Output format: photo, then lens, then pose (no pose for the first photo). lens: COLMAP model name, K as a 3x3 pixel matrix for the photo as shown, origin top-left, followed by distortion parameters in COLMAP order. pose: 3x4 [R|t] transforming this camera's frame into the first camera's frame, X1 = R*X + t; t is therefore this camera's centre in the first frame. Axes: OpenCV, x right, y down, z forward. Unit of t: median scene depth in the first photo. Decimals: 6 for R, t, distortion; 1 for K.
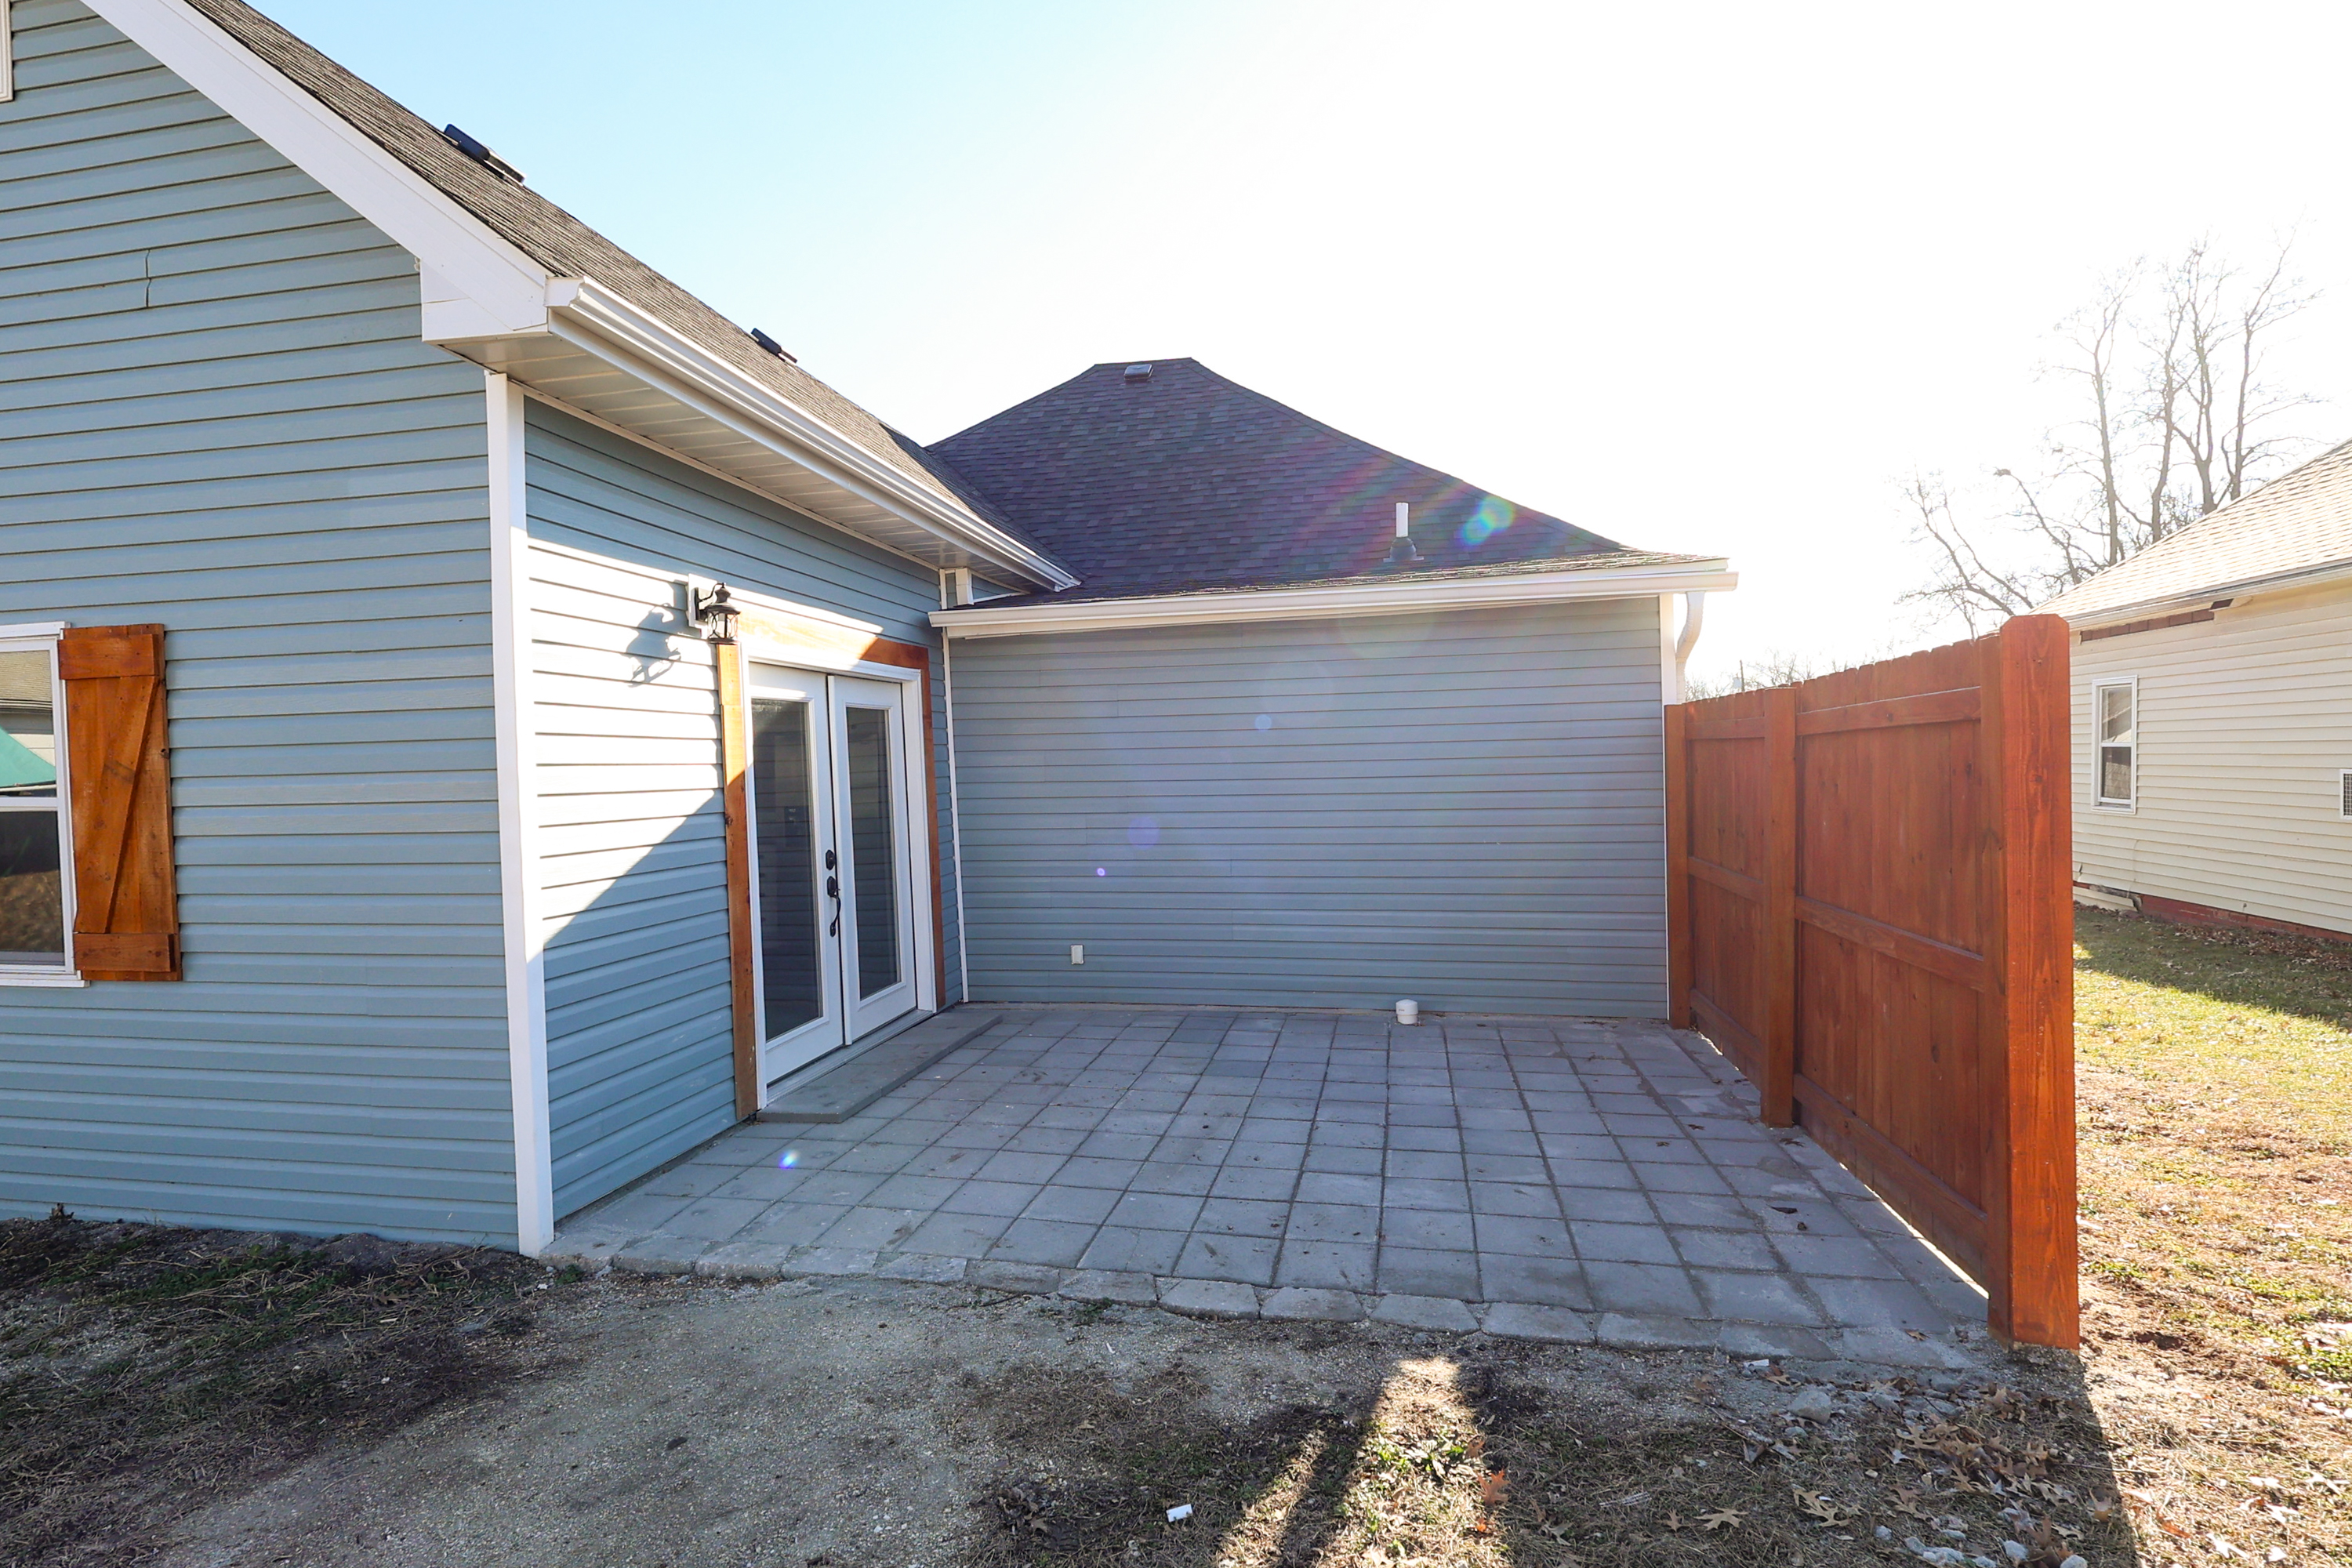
lens RADIAL K [[1119.1, 0, 1182.3], [0, 1119.1, 792.5], [0, 0, 1]] dist [-0.001296, 0.000029]
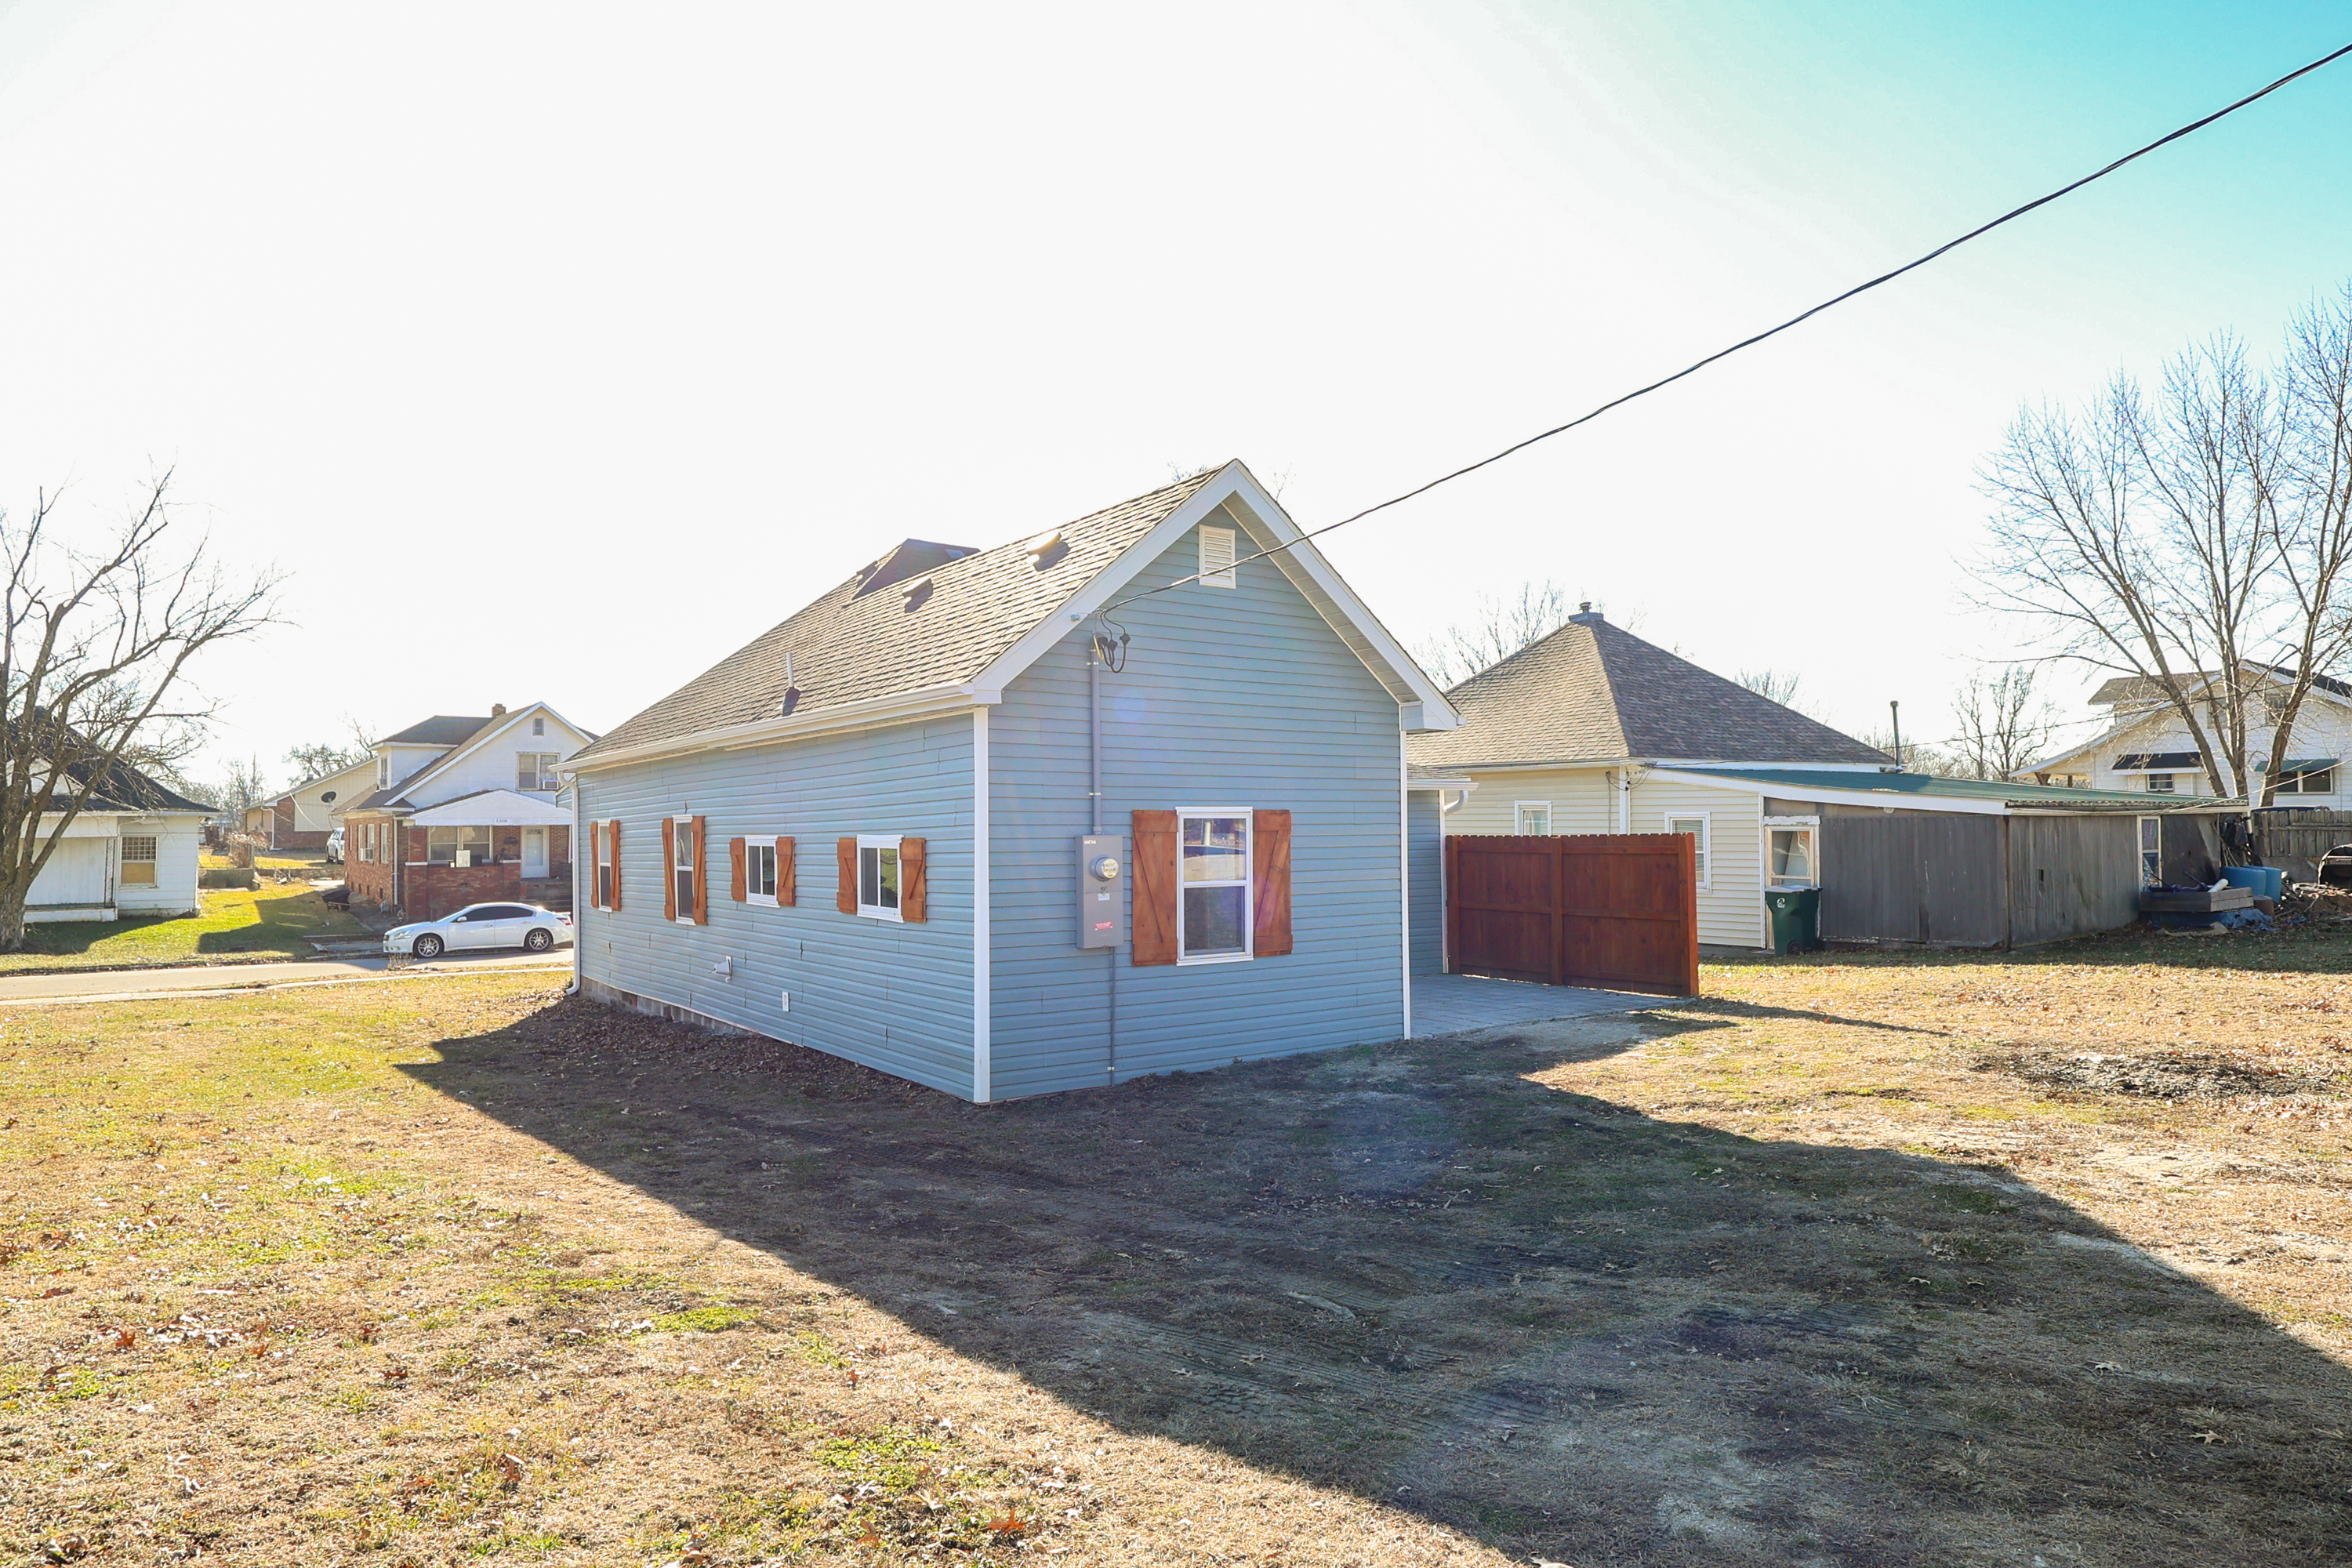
lens RADIAL K [[1399.8, 0, 1176.0], [0, 1399.8, 784.0], [0, 0, 1]] dist [0.003544, 0.001082]
pose [[0.685293, 0.037591, 0.727296, -2.676069], [0.011039, 0.998016, -0.061984, -0.014070], [-0.728183, 0.050506, 0.683519, -0.759352]]
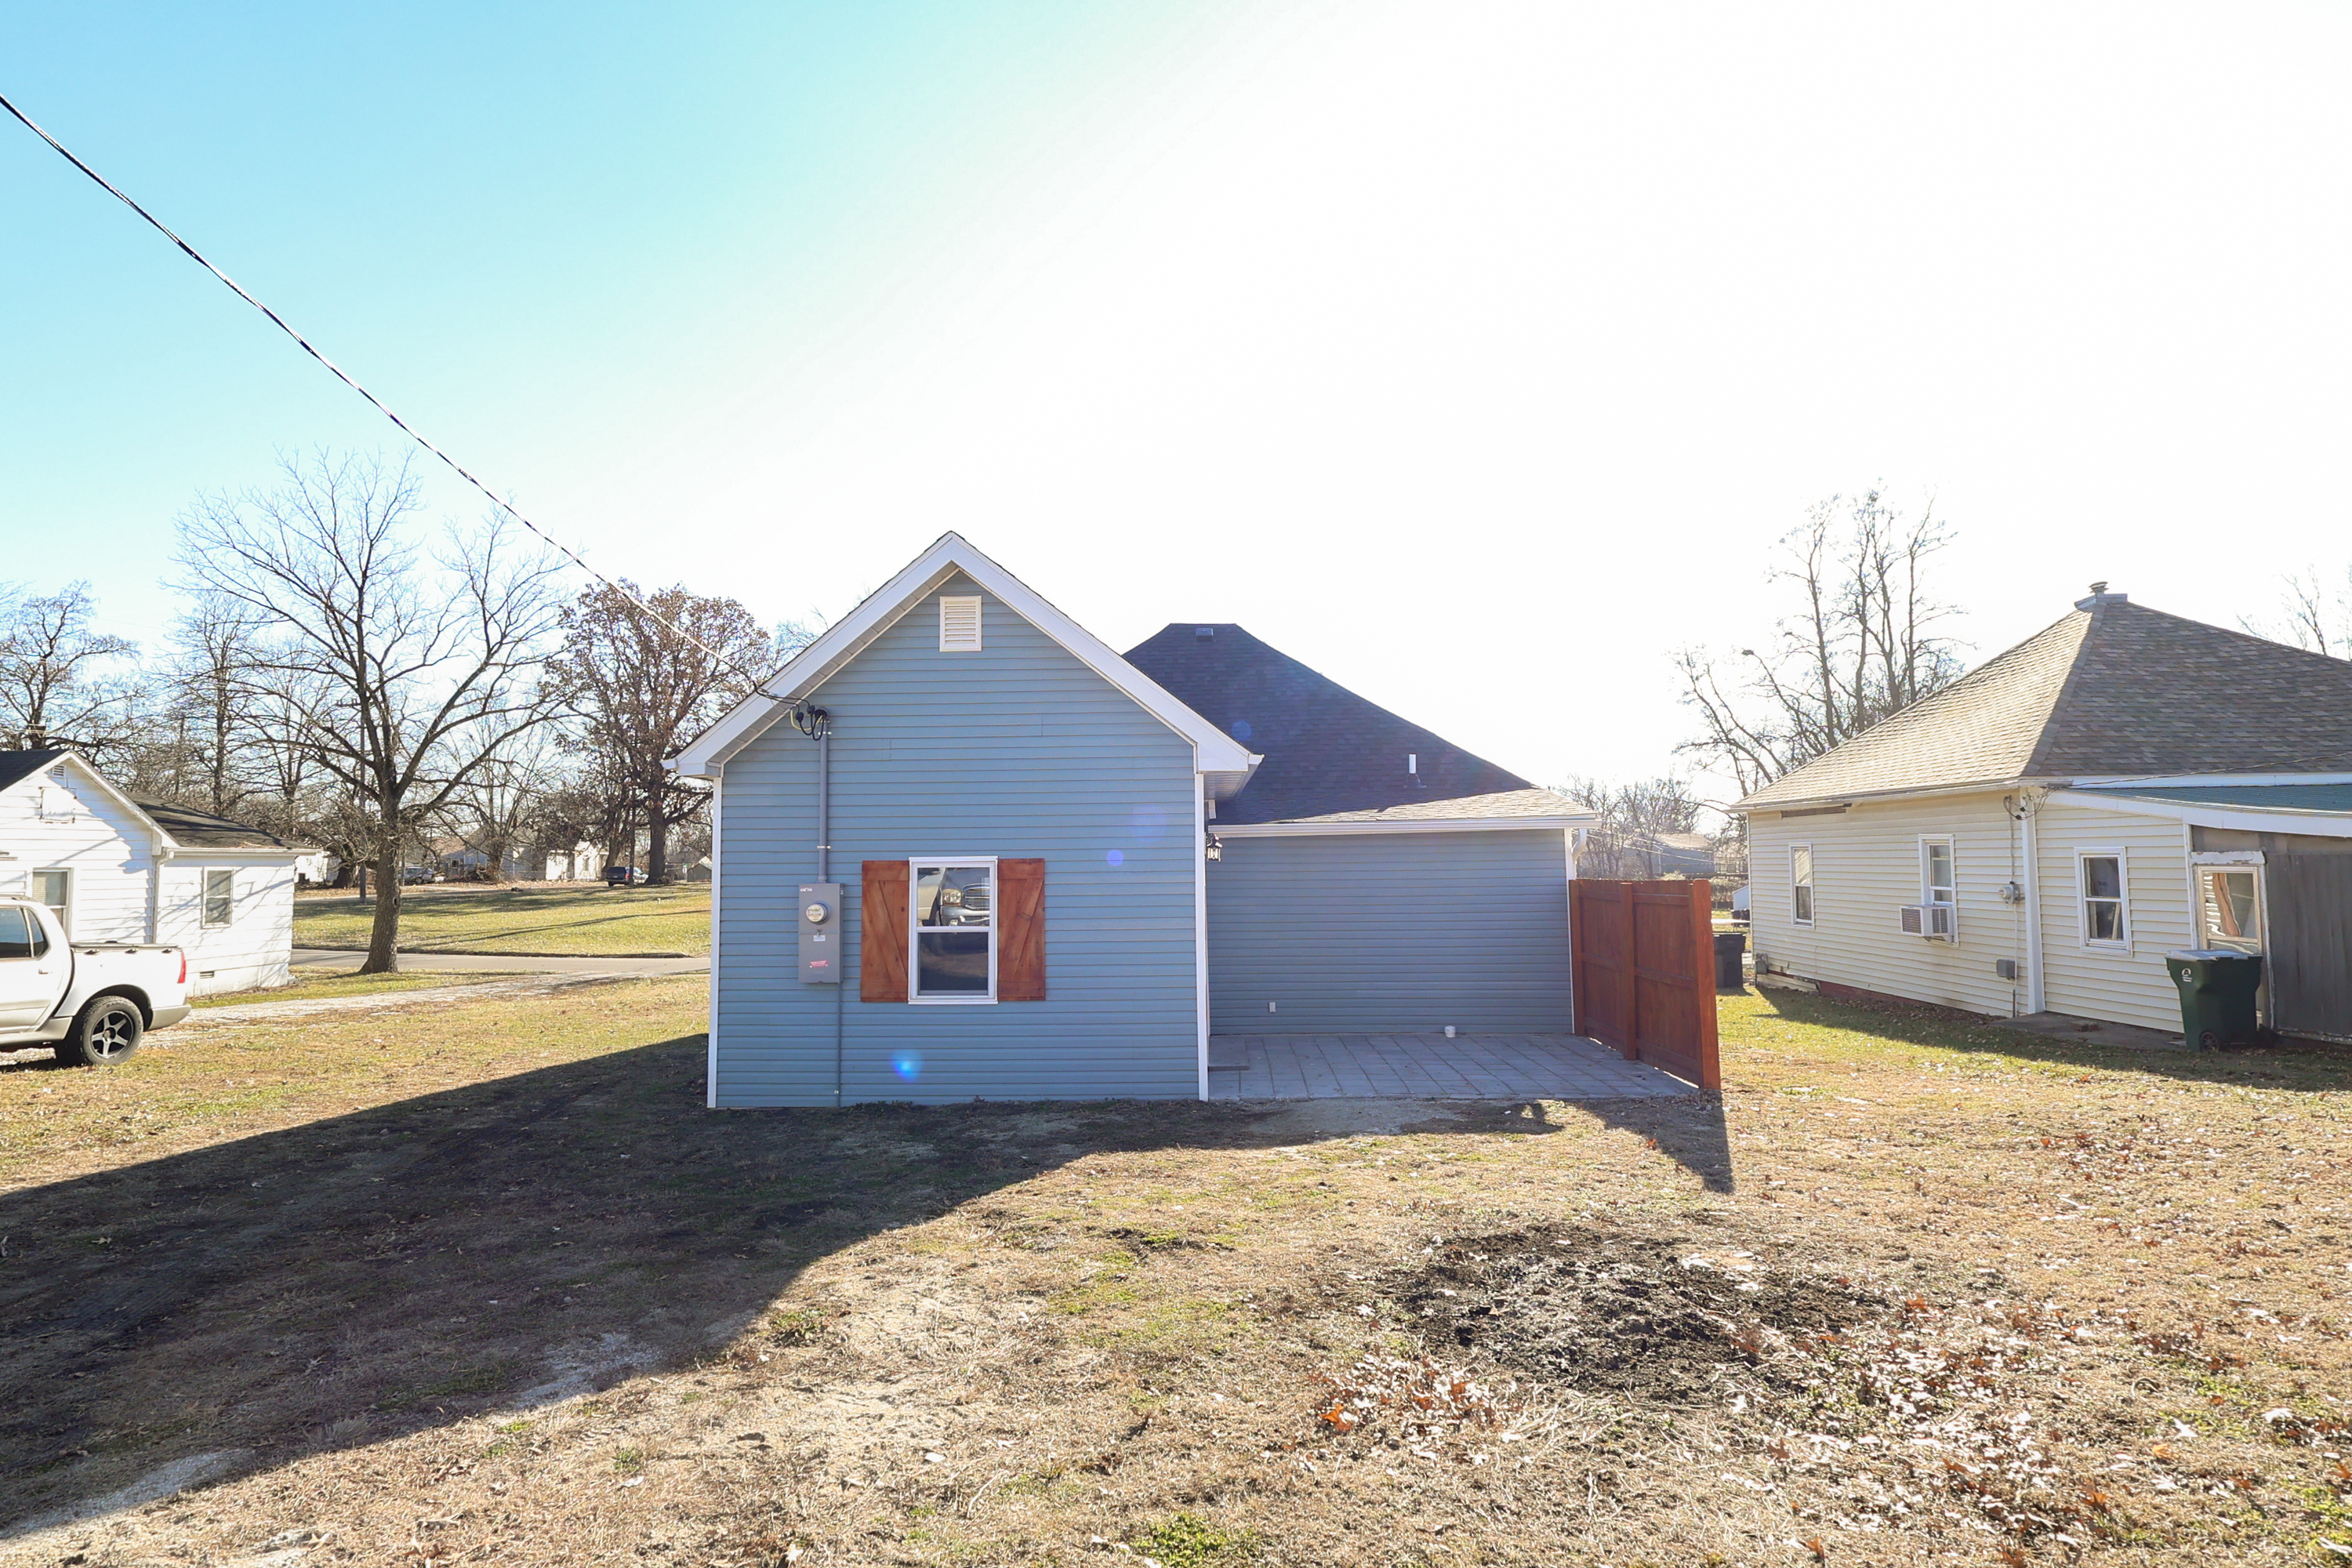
lens RADIAL K [[1190.4, 0, 1177.4], [0, 1190.4, 777.9], [0, 0, 1]] dist [-0.001759, 0.000274]
pose [[0.985864, 0.022744, 0.165998, -0.851703], [-0.005743, 0.994749, -0.102184, -0.045998], [-0.167450, 0.099786, 0.980818, -1.385110]]
